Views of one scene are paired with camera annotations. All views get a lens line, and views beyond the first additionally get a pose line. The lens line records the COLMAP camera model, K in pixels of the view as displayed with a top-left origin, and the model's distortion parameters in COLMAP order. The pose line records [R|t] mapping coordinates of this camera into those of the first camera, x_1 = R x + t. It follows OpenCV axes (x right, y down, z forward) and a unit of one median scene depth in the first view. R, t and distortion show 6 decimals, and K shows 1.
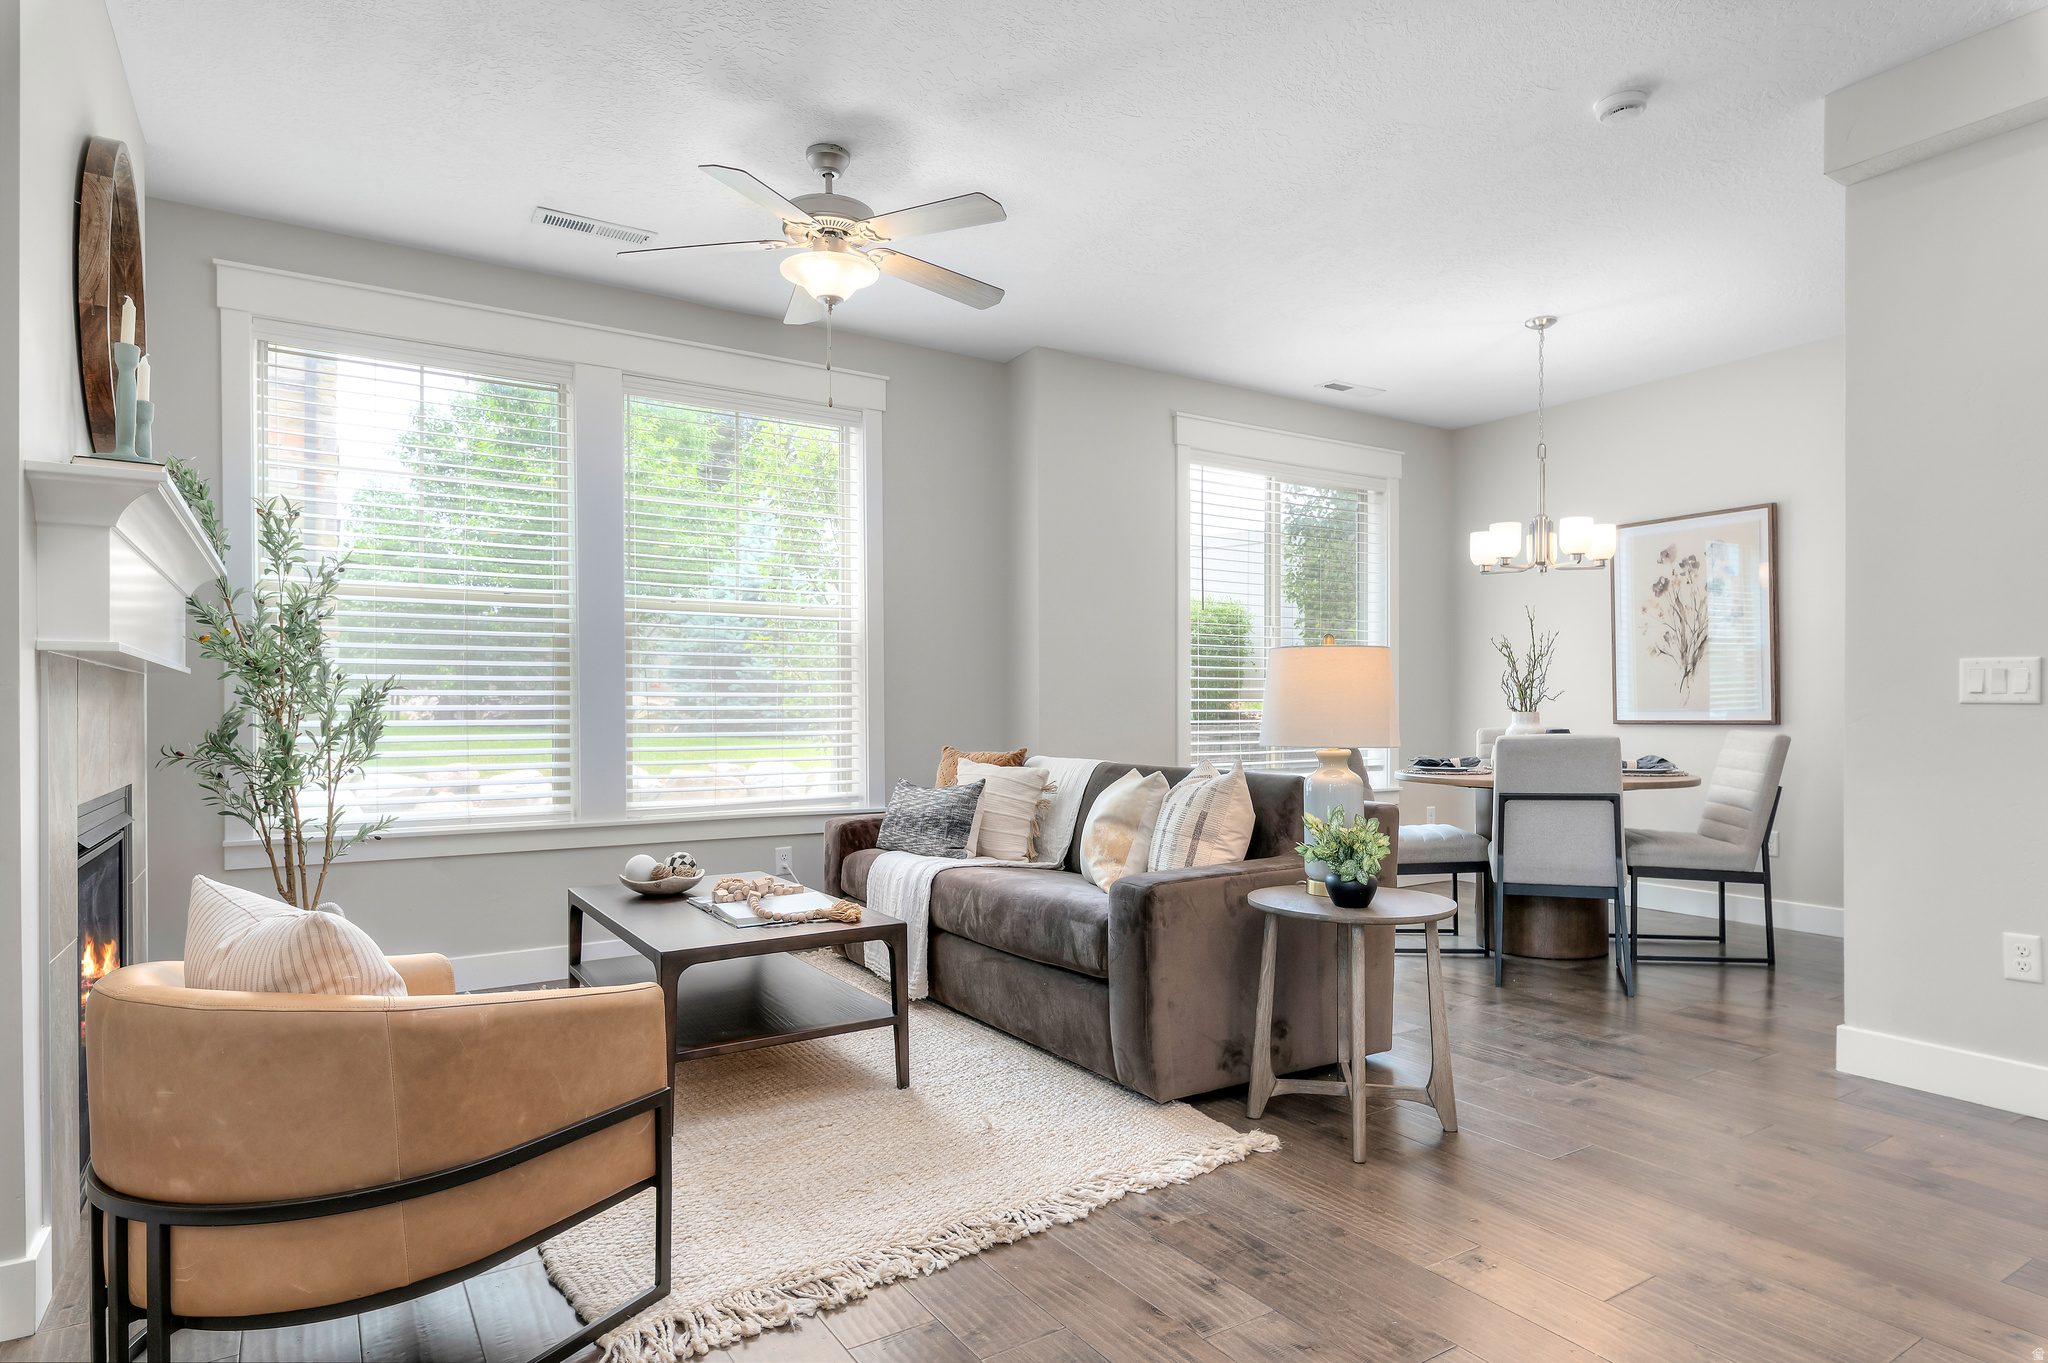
lens RADIAL K [[1128.4, 0, 1025.8], [0, 1128.4, 708.6], [0, 0, 1]] dist [-0.002037, -0.000729]
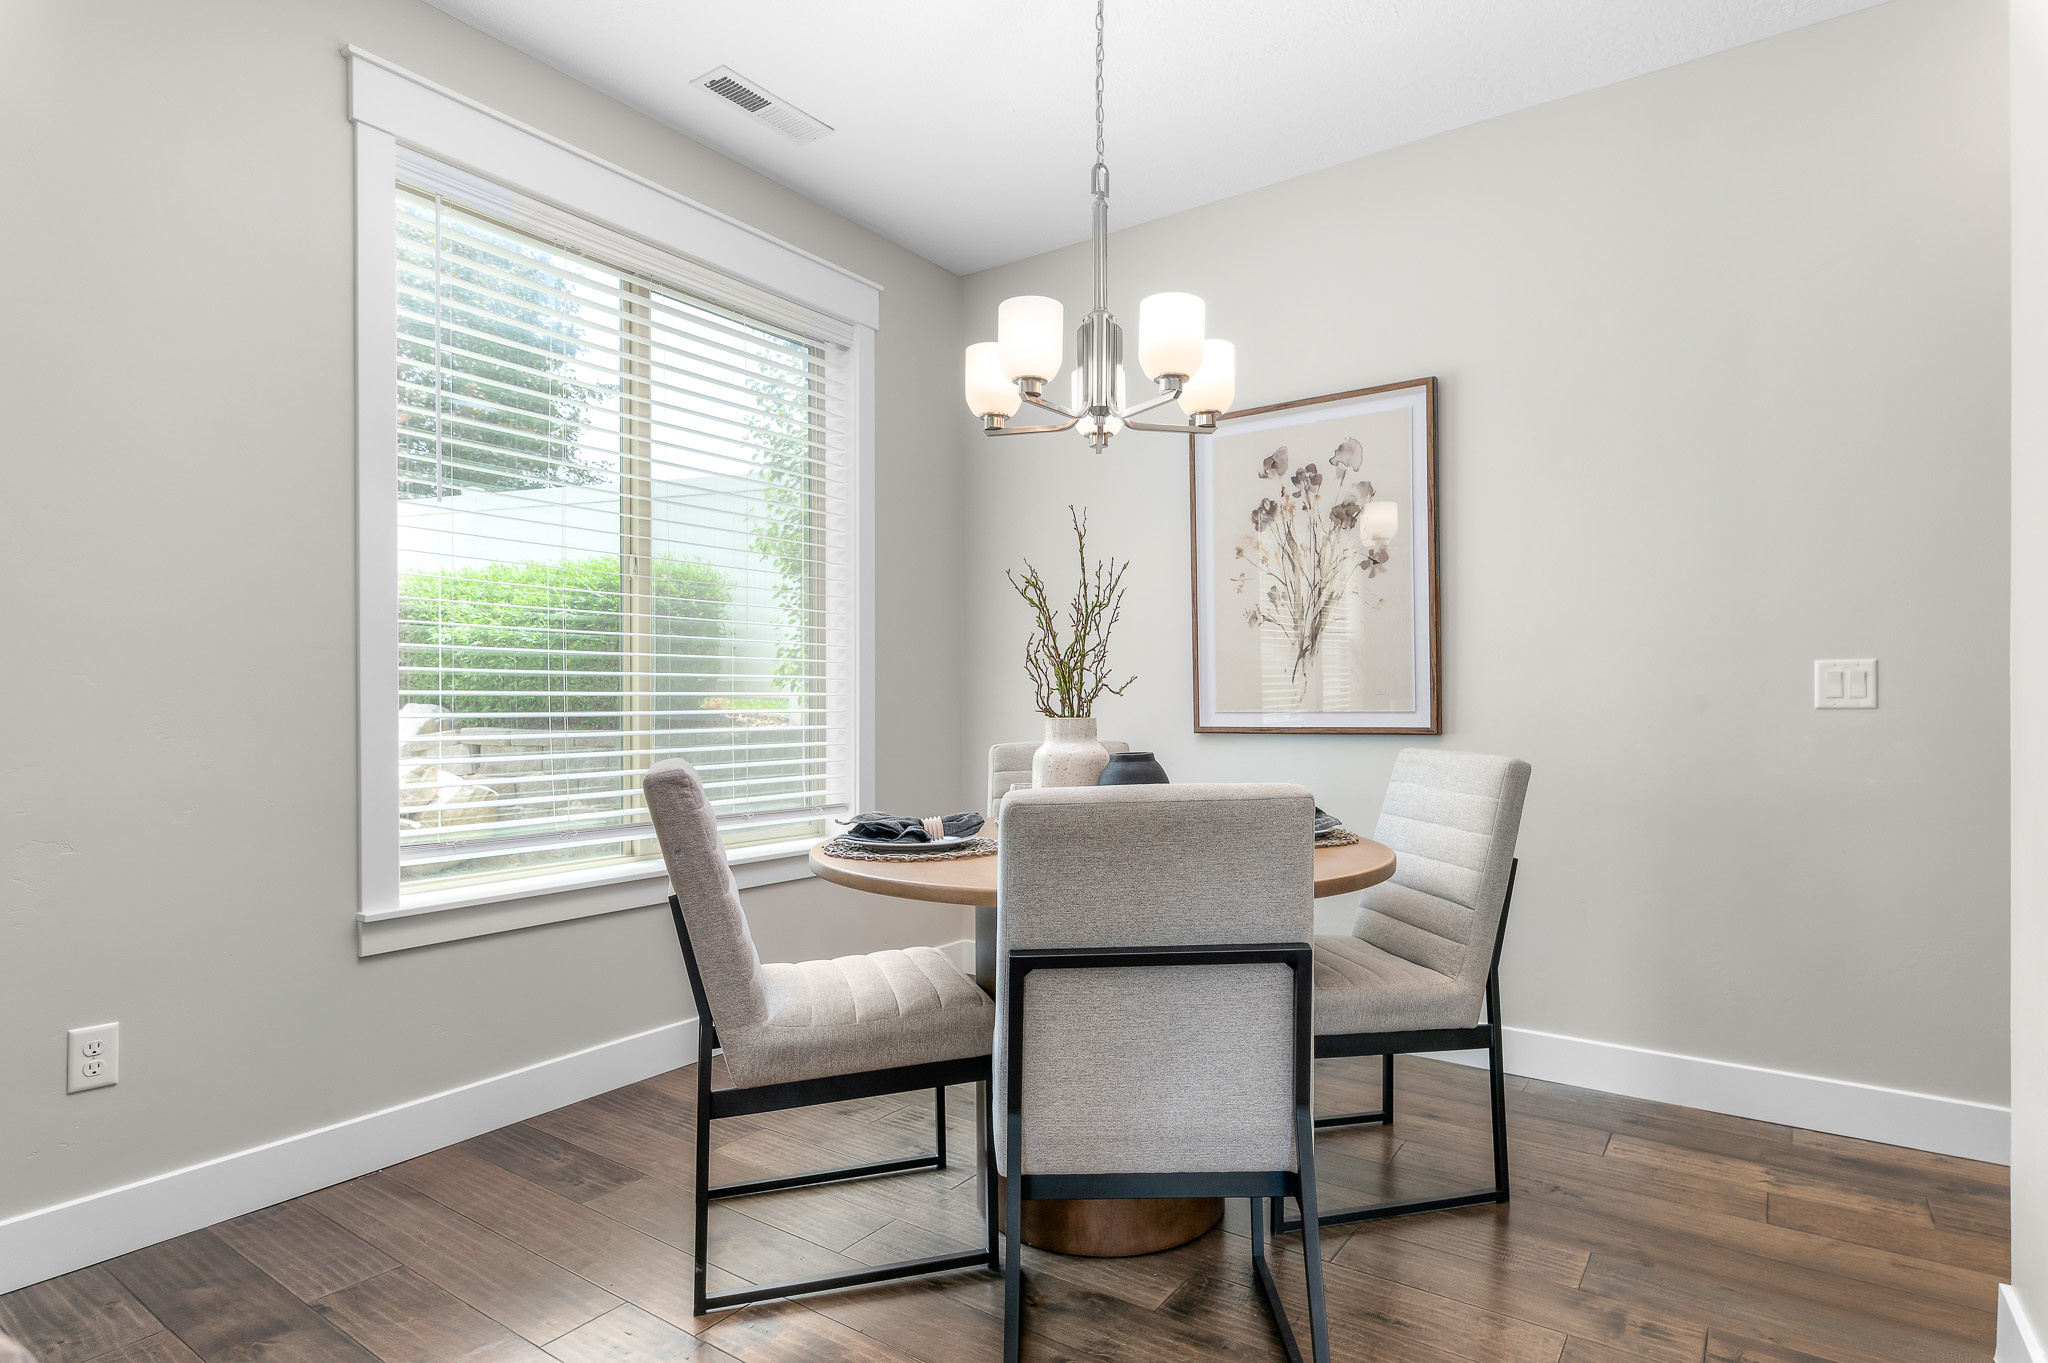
lens RADIAL K [[1087.8, 0, 1024.0], [0, 1087.8, 681.5], [0, 0, 1]] dist [0.021791, 0.000159]
pose [[0.927738, 0.007005, 0.373167, 0.296235], [0.001180, 0.999764, -0.021702, -0.002885], [-0.373230, 0.020574, 0.927511, 0.680183]]
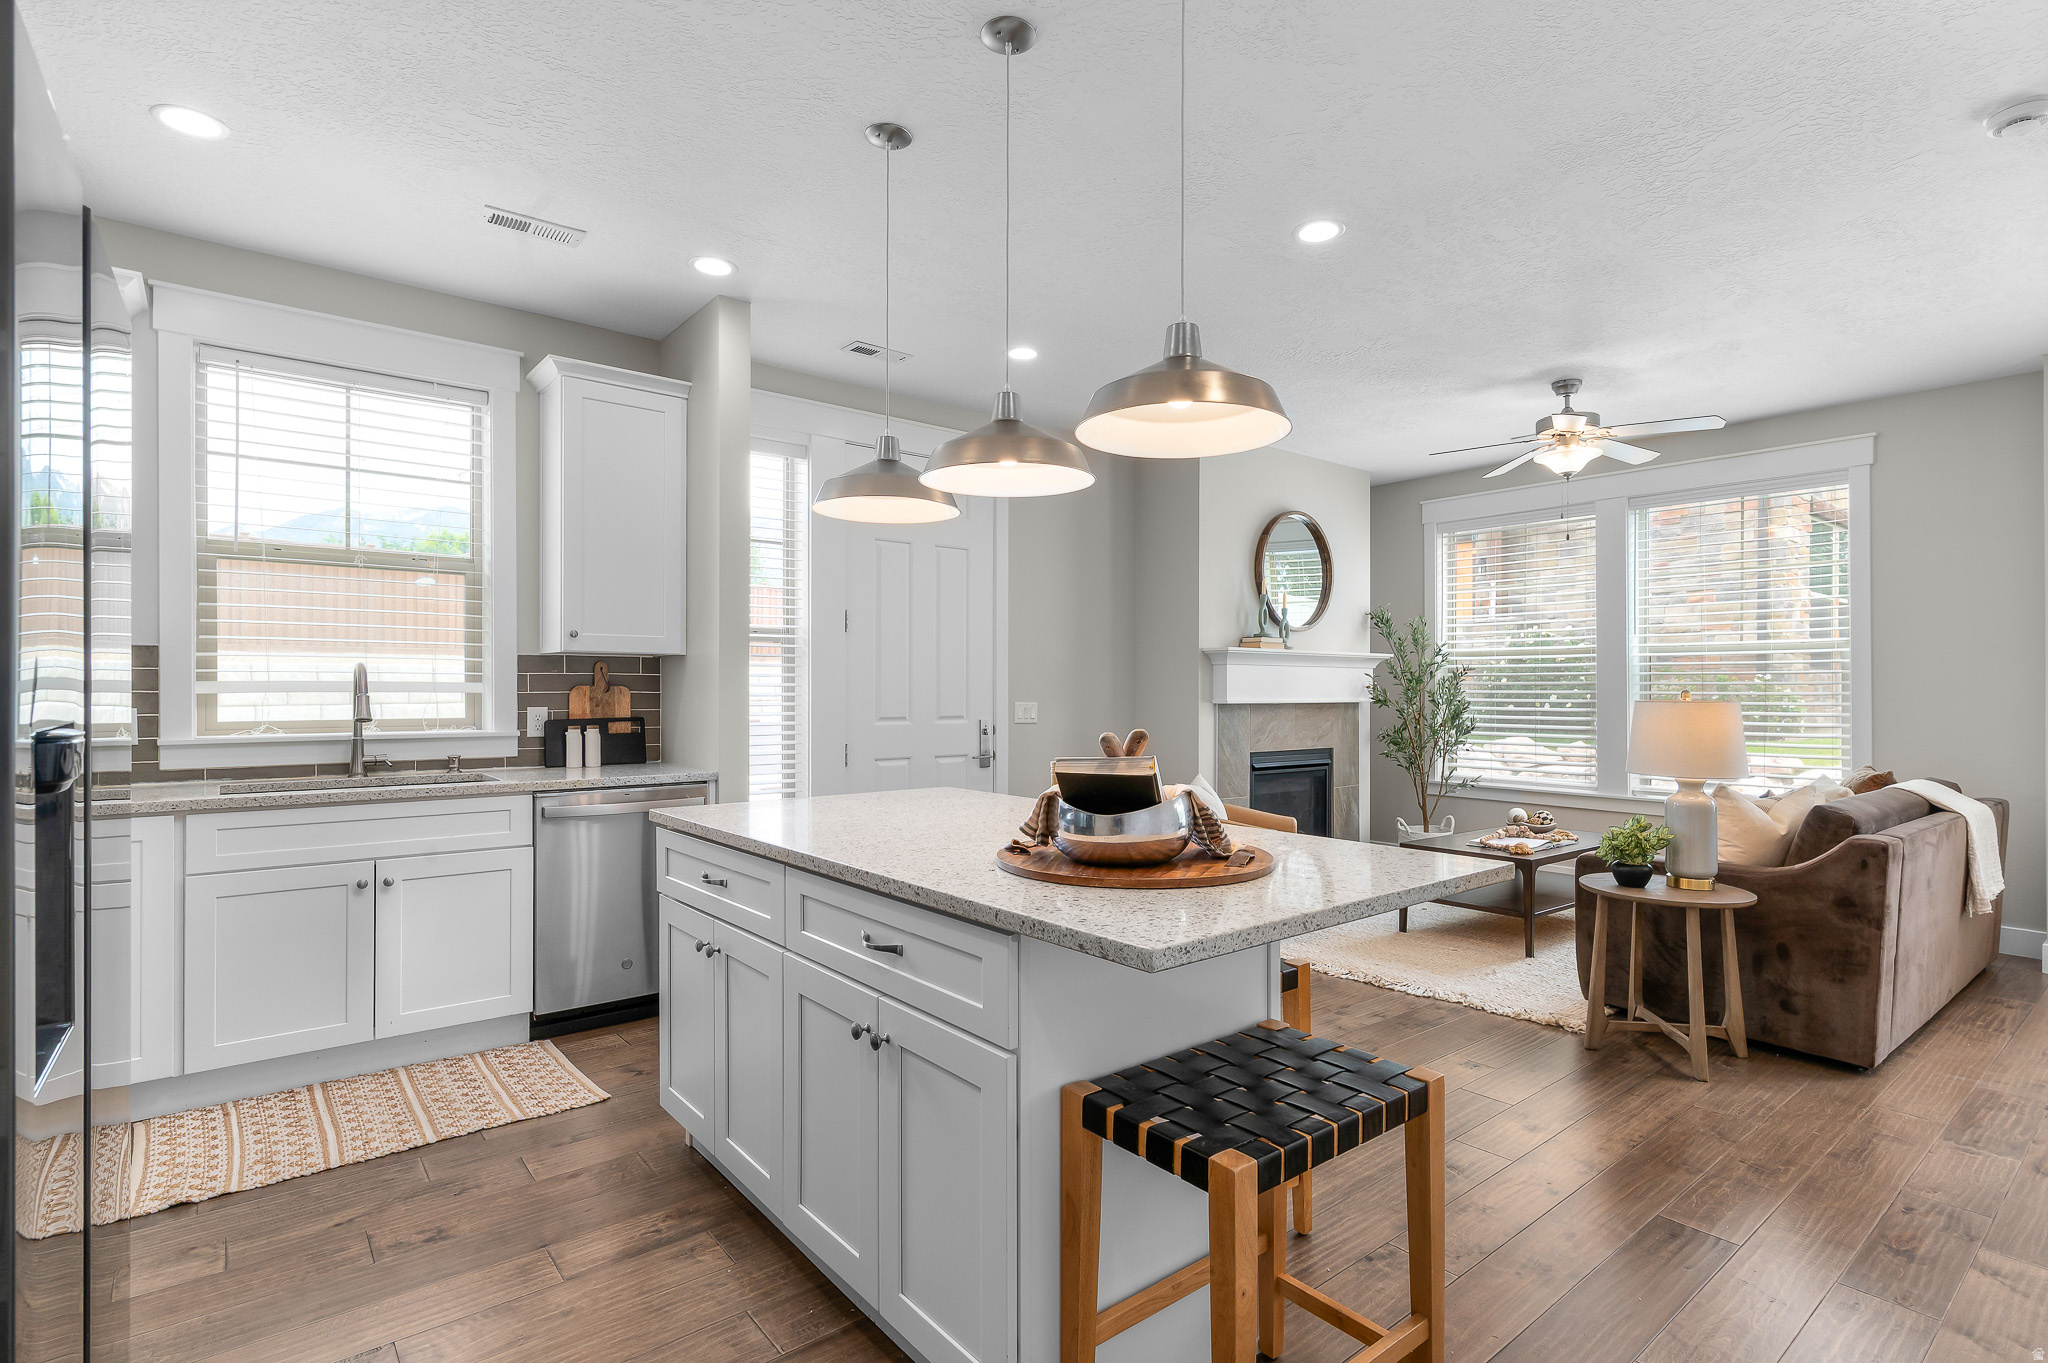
lens RADIAL K [[997.8, 0, 1067.7], [0, 997.8, 685.3], [0, 0, 1]] dist [0.004948, 0.000318]
pose [[0.144034, -0.000364, -0.989573, 0.935138], [-0.005772, 0.999983, -0.001208, -0.046297], [0.989556, 0.005886, 0.144029, 0.078606]]
